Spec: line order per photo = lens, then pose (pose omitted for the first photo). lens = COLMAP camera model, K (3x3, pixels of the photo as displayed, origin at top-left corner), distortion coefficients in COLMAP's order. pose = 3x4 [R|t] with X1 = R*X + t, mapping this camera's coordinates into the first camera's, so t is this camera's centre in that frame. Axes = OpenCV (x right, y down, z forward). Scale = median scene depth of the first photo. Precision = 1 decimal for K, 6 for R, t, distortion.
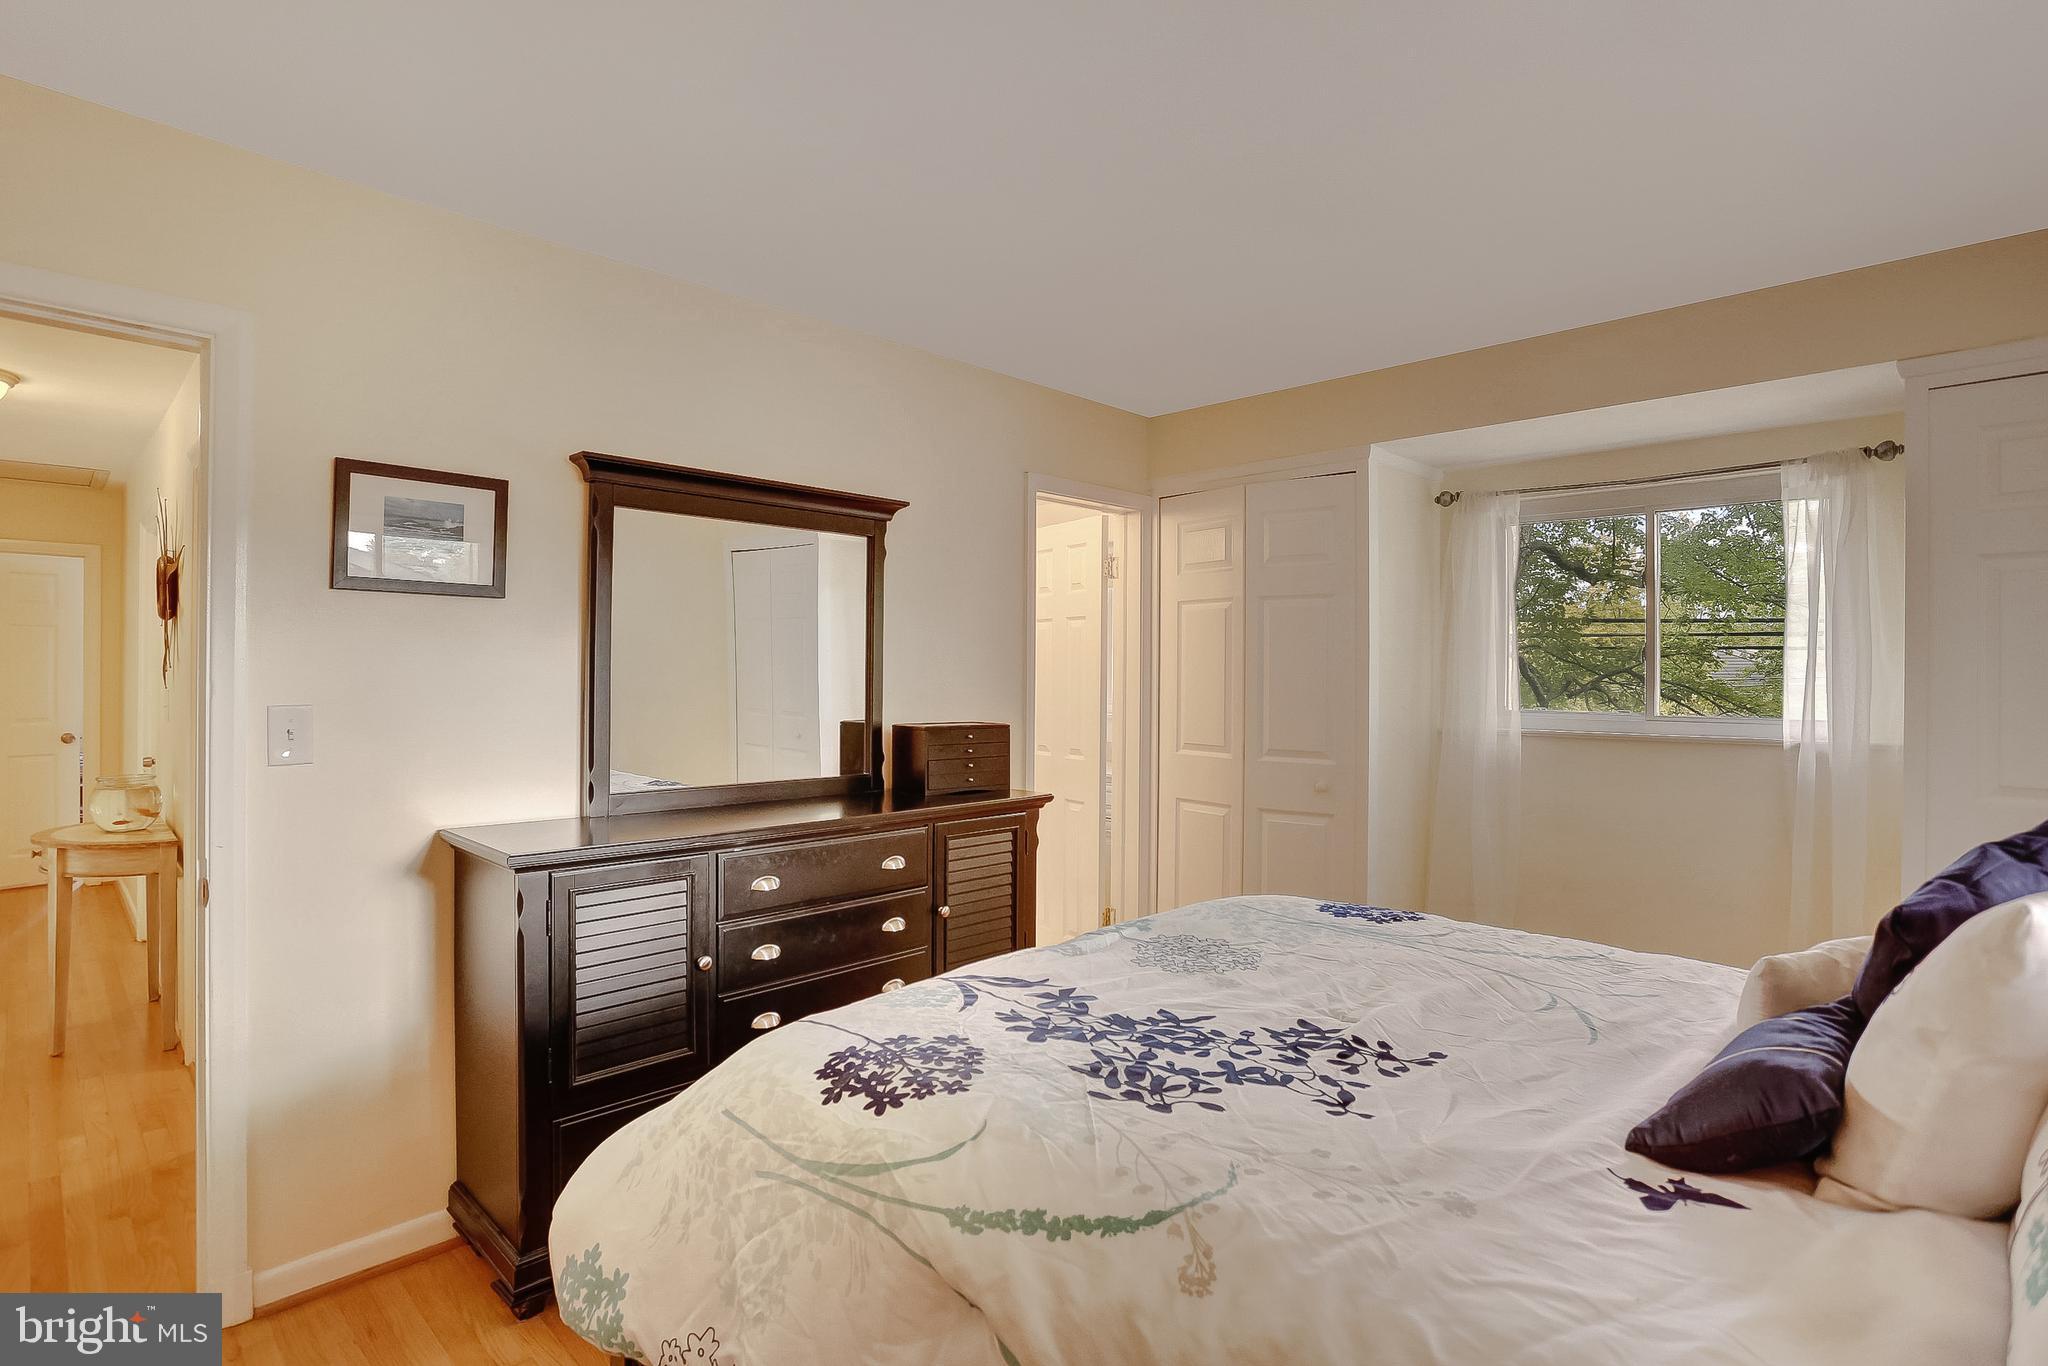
lens RADIAL K [[1013.5, 0, 1019.9], [0, 1013.5, 668.7], [0, 0, 1]] dist [-0.067751, 0.028998]
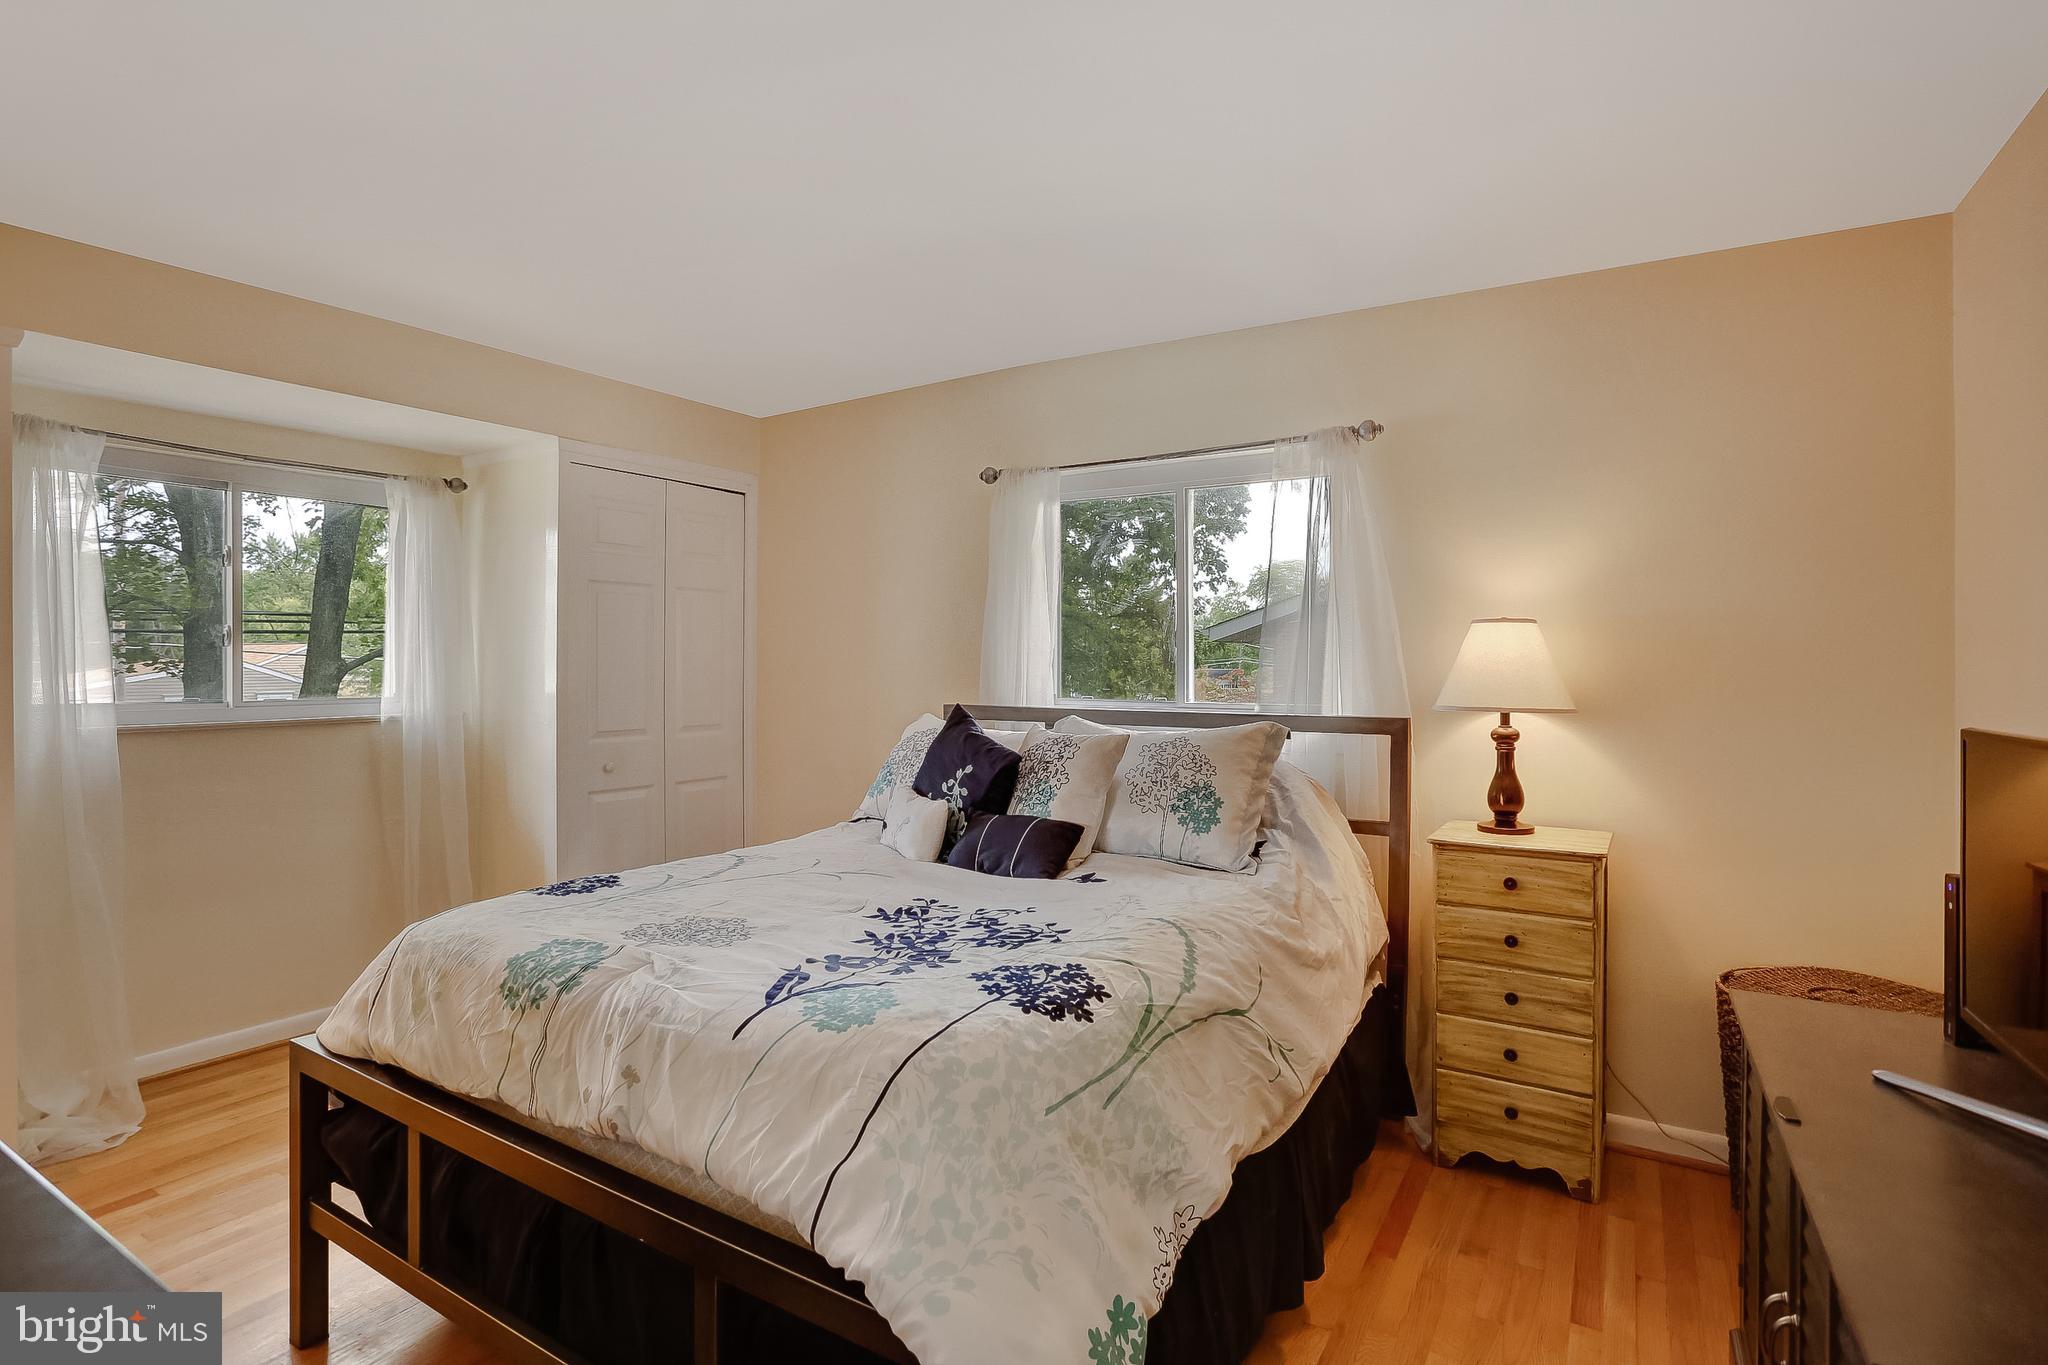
lens RADIAL K [[1013.5, 0, 1019.9], [0, 1013.5, 668.2], [0, 0, 1]] dist [-0.067751, 0.028998]
pose [[-0.215074, -0.009462, 0.976552, -1.279320], [-0.008198, 0.999935, 0.007883, 0.003961], [-0.976563, -0.006310, -0.215138, 1.277025]]
